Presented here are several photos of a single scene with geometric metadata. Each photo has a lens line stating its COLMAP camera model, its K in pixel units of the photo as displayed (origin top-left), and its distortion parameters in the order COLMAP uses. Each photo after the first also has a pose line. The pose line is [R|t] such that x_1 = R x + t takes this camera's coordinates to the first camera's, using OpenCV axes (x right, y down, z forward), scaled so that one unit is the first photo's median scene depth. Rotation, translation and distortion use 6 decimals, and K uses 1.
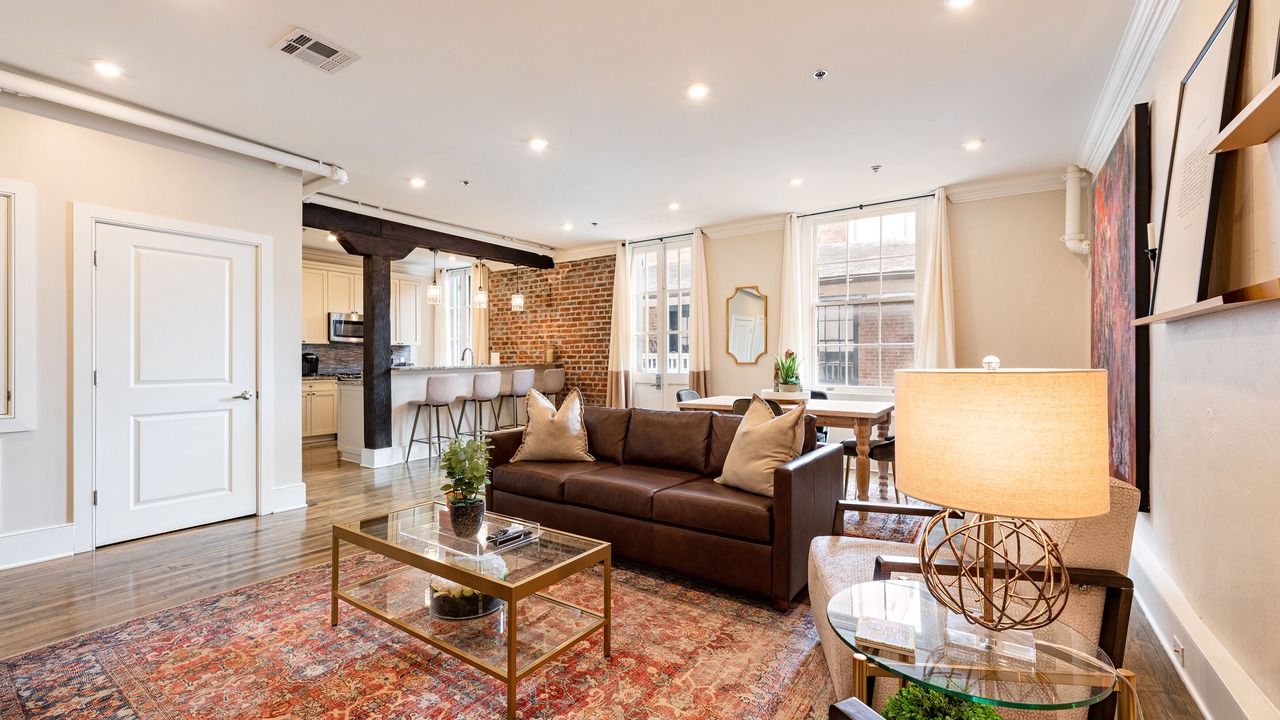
lens RADIAL K [[528.9, 0, 640.0], [0, 528.9, 360.0], [0, 0, 1]] dist [0.001221, -0.000385]
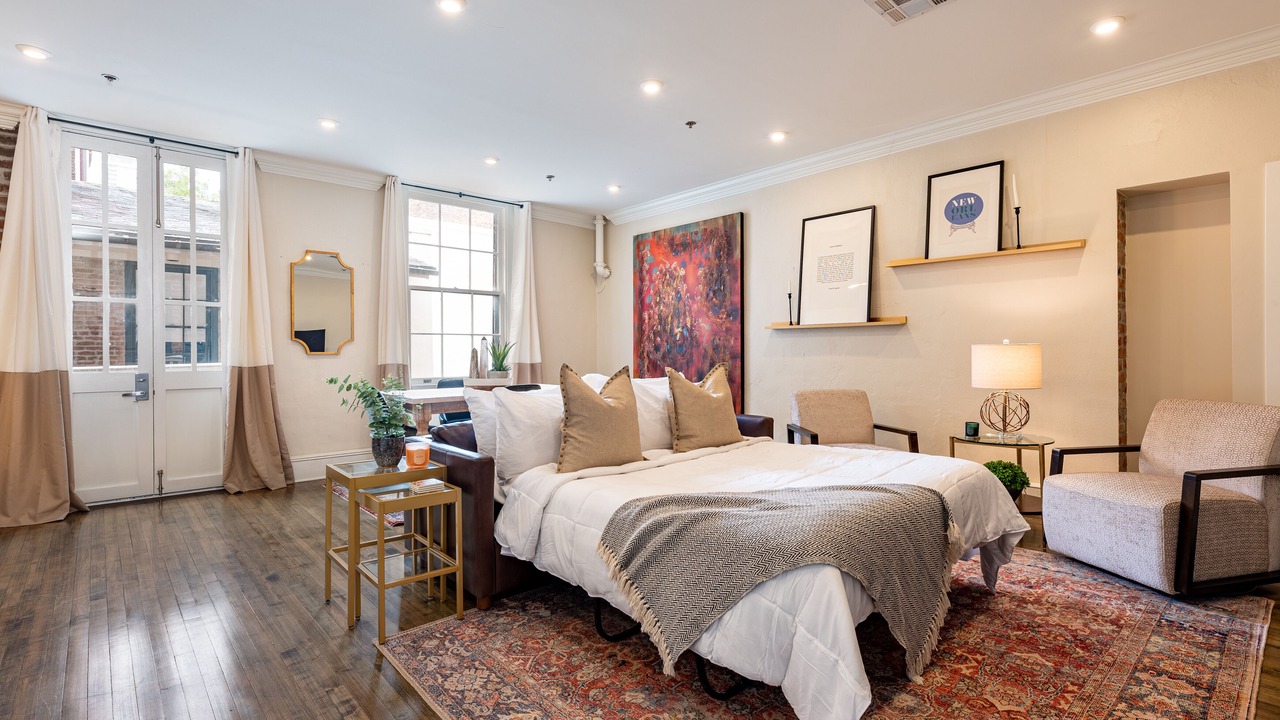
lens RADIAL K [[586.2, 0, 641.8], [0, 586.2, 354.8], [0, 0, 1]] dist [-0.001175, -0.000285]
pose [[0.228031, -0.000057, 0.973654, -1.077636], [0.005946, 0.999981, -0.001334, 0.024504], [-0.973636, 0.006093, 0.228027, 0.793367]]
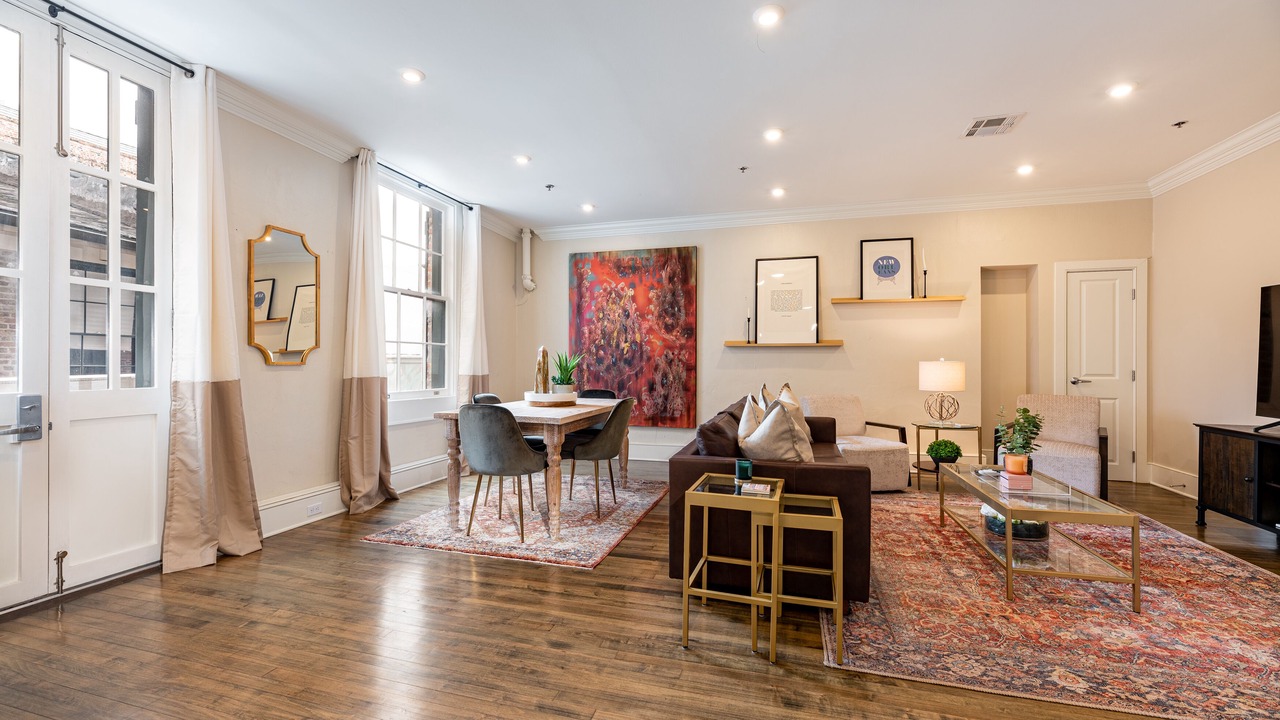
lens RADIAL K [[516.1, 0, 640.6], [0, 516.1, 364.8], [0, 0, 1]] dist [0.000496, -0.000066]
pose [[-0.315510, 0.003050, 0.948917, -0.955821], [0.001462, 0.999995, -0.002728, 0.019498], [-0.948921, 0.000527, -0.315513, 1.737573]]
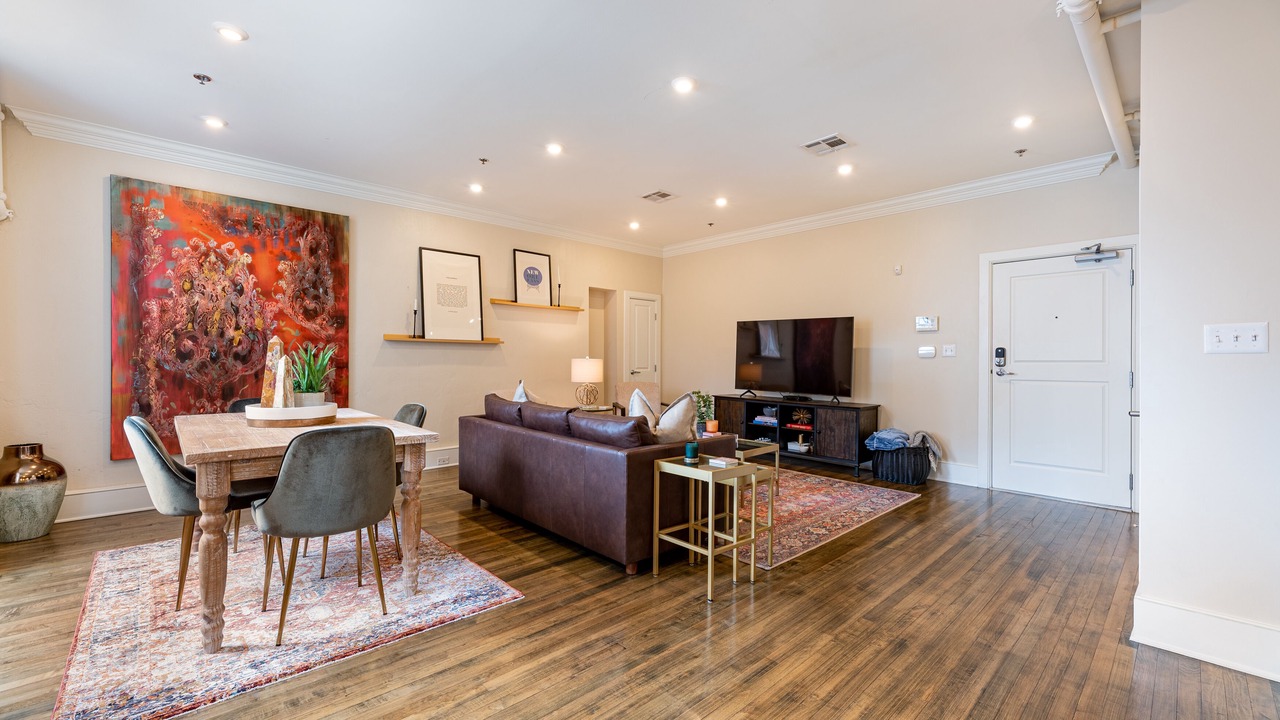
lens RADIAL K [[522.0, 0, 633.6], [0, 522.0, 361.3], [0, 0, 1]] dist [0.002017, 0.000122]
pose [[-0.974039, -0.001696, 0.226374, -0.389057], [-0.000787, 0.999991, 0.004106, 0.006480], [-0.226379, 0.003821, -0.974032, 2.307231]]
